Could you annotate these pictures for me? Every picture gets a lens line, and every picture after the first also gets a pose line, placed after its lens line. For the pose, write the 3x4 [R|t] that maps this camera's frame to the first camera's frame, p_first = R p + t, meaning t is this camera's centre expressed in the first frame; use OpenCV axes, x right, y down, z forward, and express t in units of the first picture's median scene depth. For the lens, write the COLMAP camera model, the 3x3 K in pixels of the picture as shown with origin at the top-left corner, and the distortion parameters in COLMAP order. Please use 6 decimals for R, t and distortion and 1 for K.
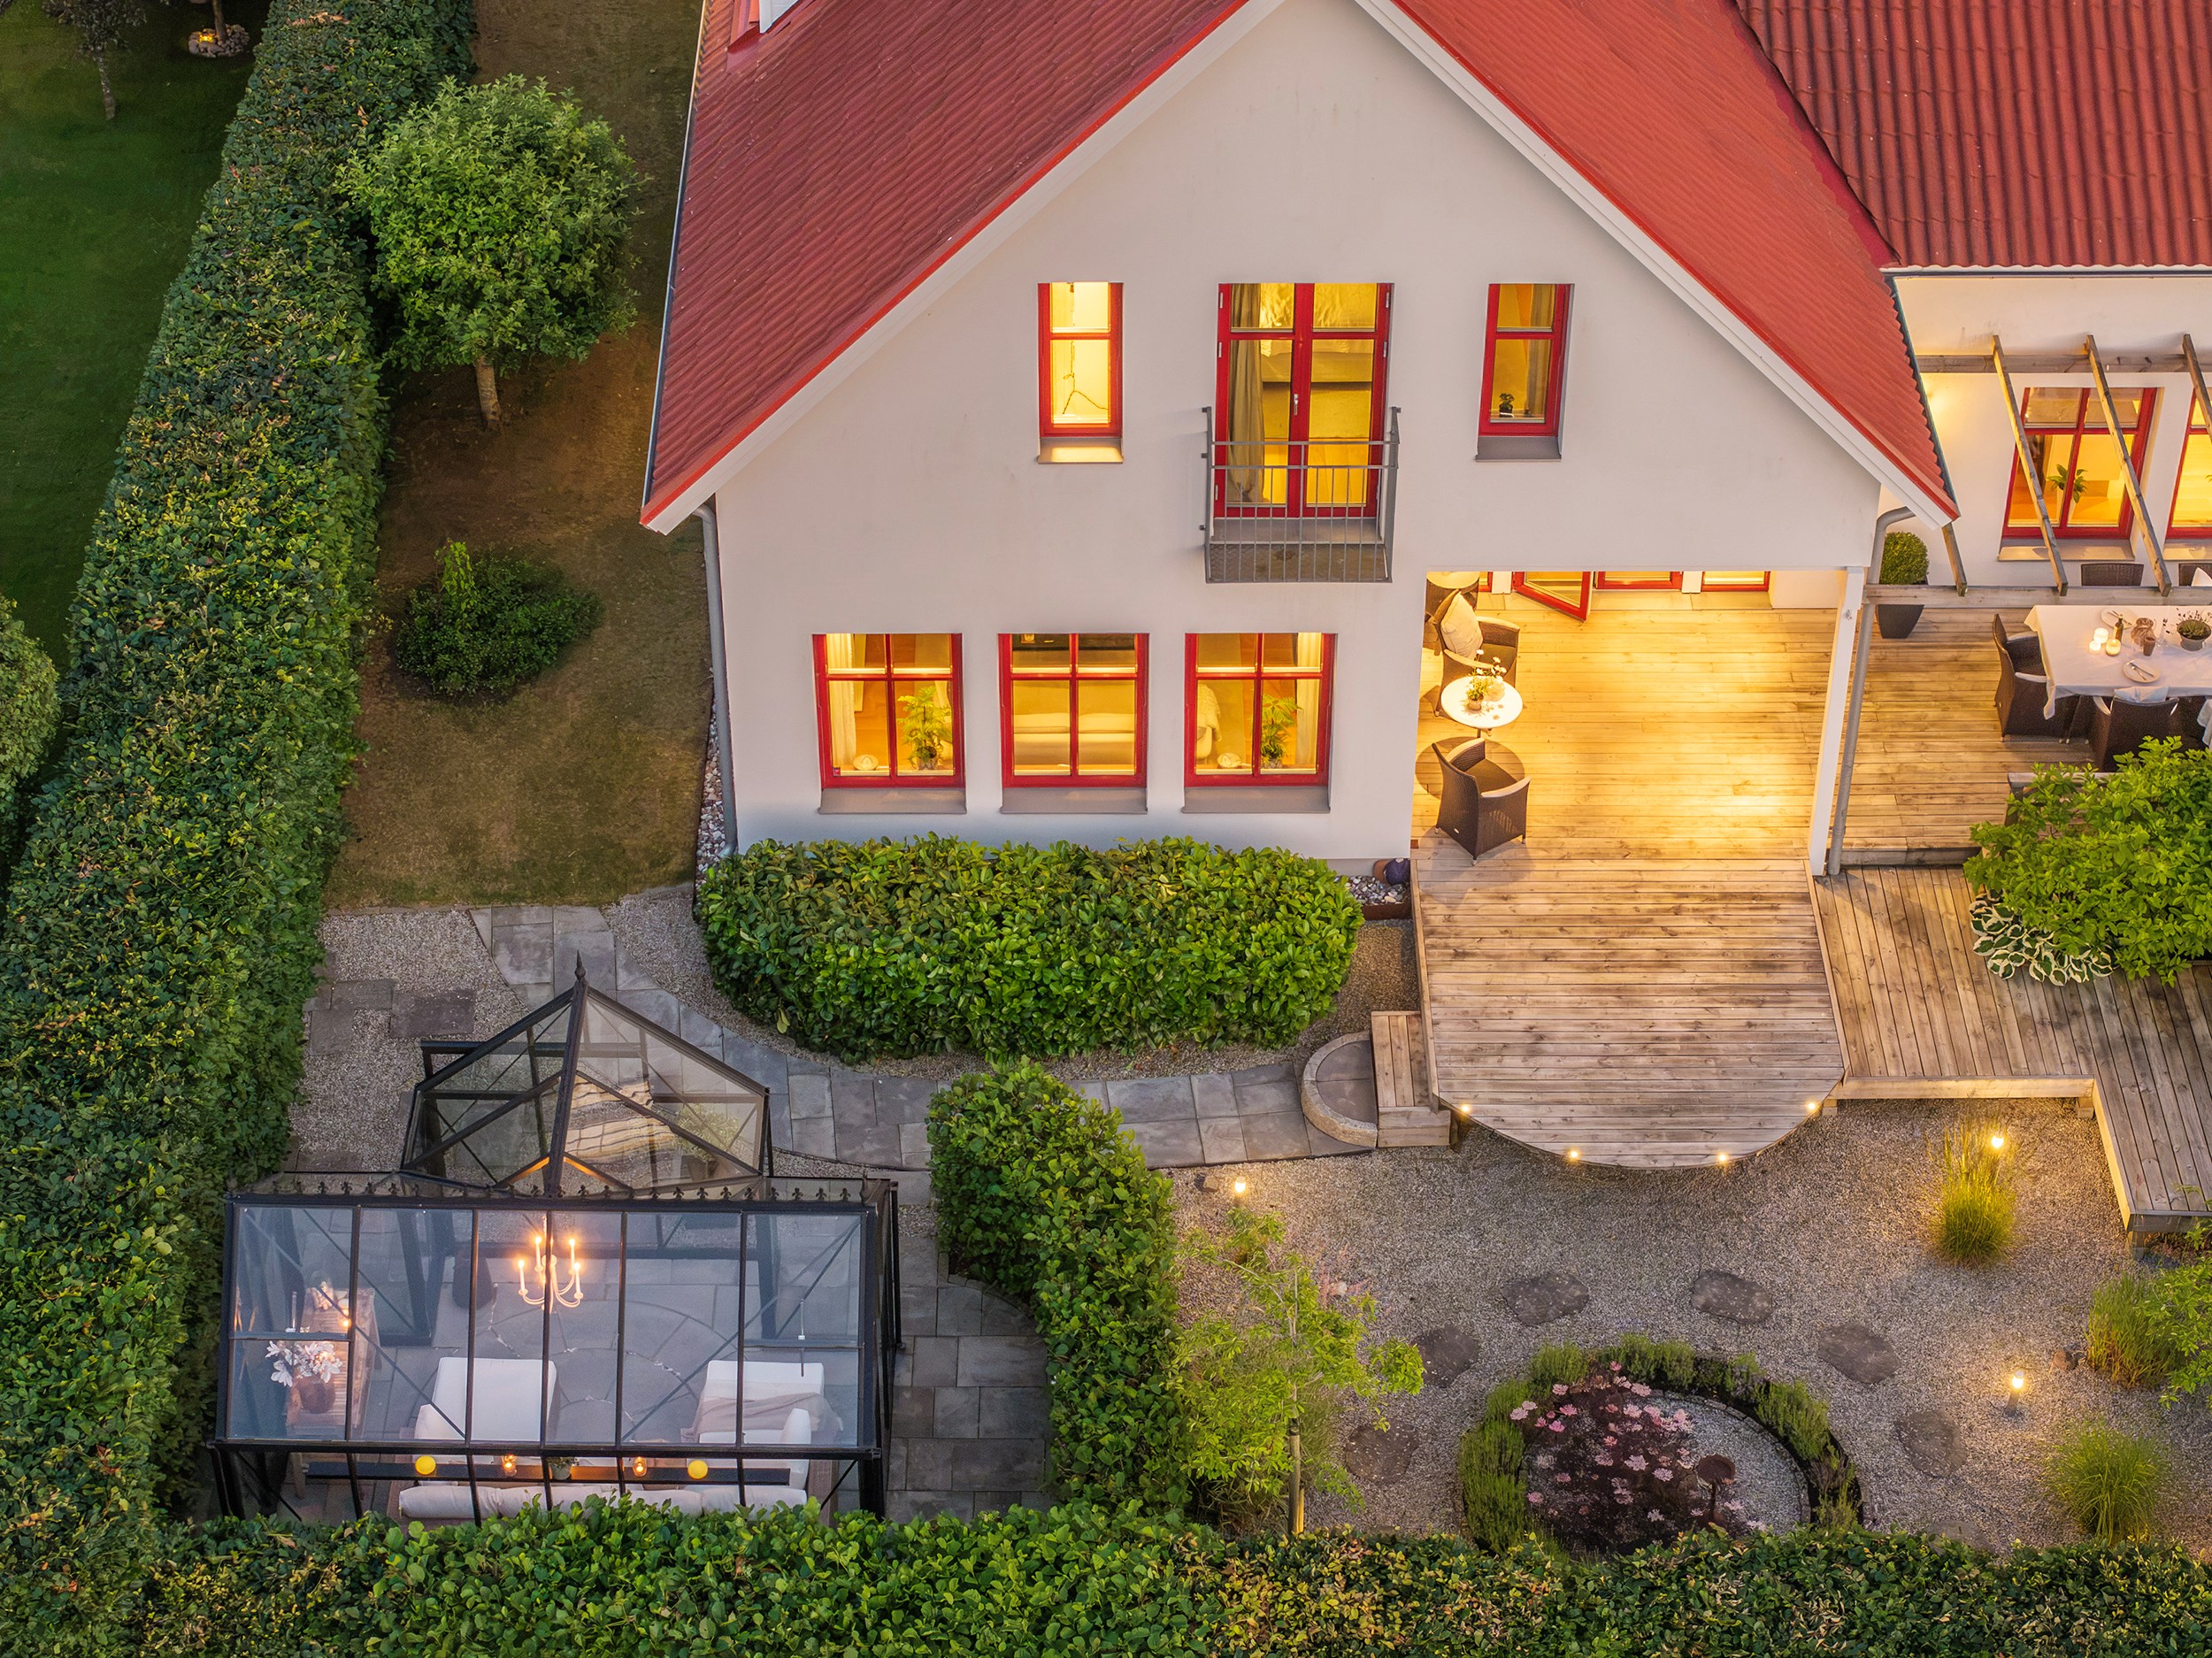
lens RADIAL K [[4406.9, 0, 1113.1], [0, 4406.9, 878.1], [0, 0, 1]] dist [-0.031746, 0.302094]
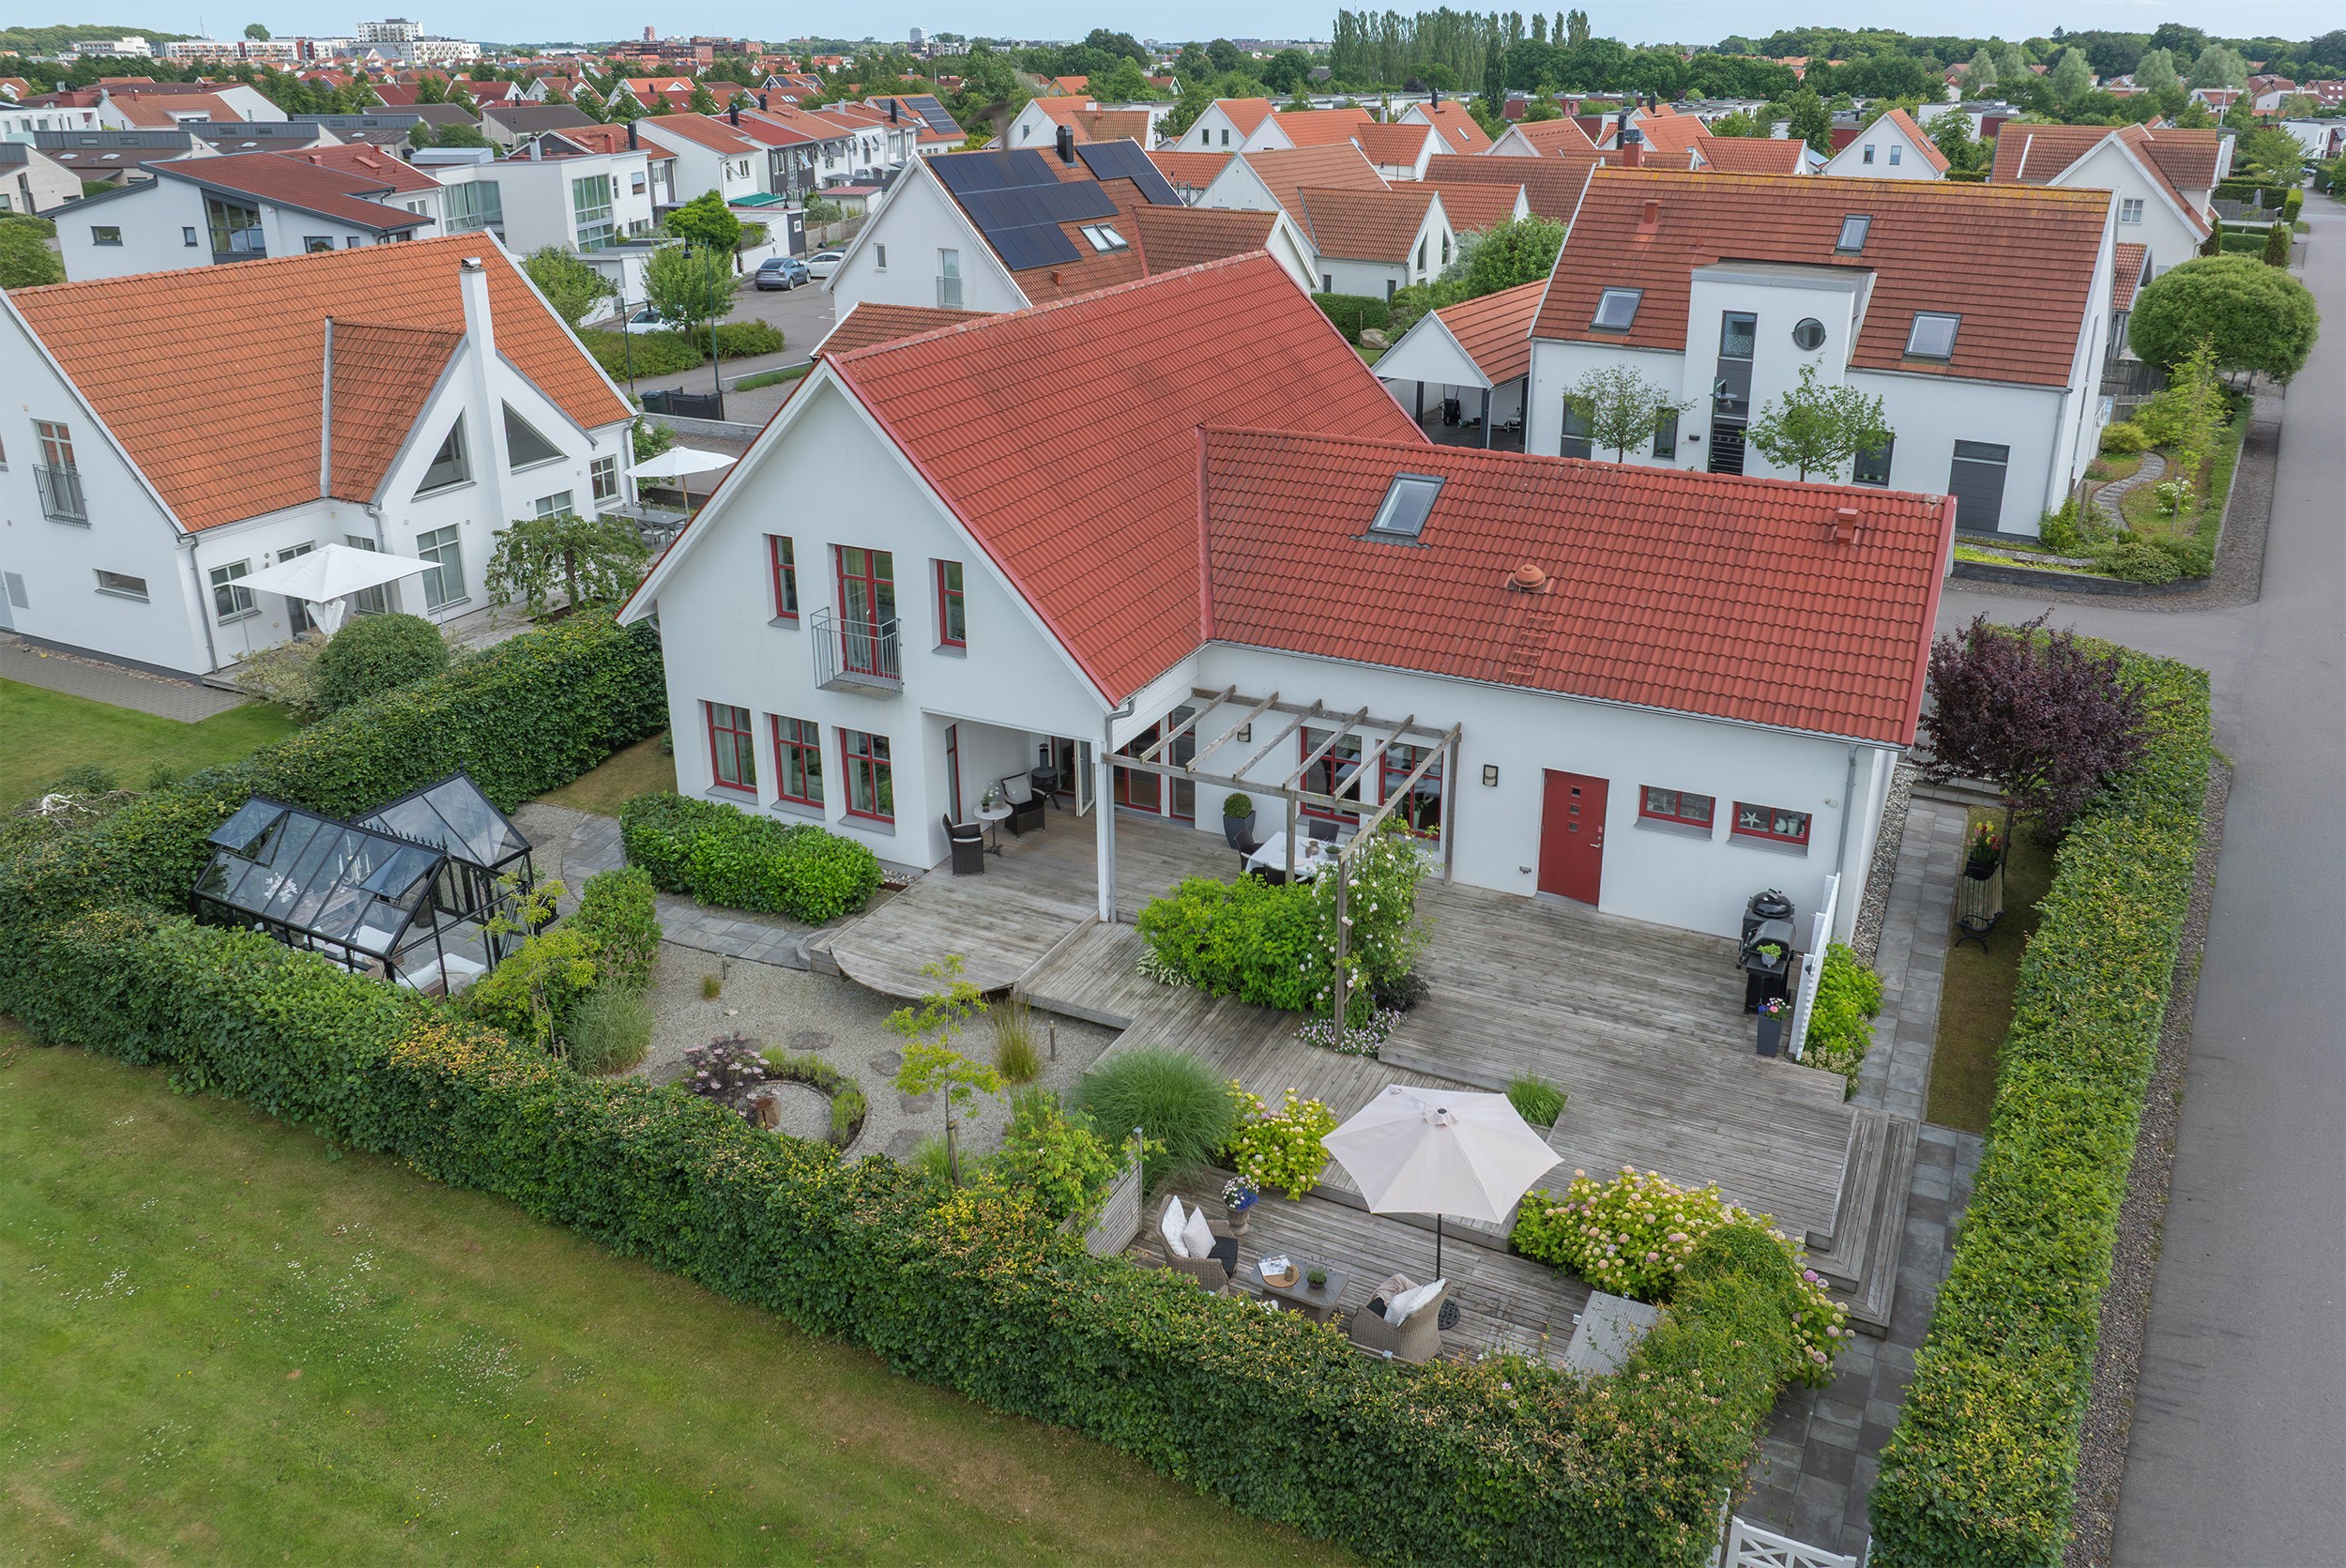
lens RADIAL K [[1707.3, 0, 1217.7], [0, 1707.3, 660.1], [0, 0, 1]] dist [-0.040848, 0.003382]
pose [[0.900536, 0.143543, -0.410402, 0.531007], [-0.280644, 0.912858, -0.296528, 0.110769], [0.332074, 0.382211, 0.862347, 0.330944]]
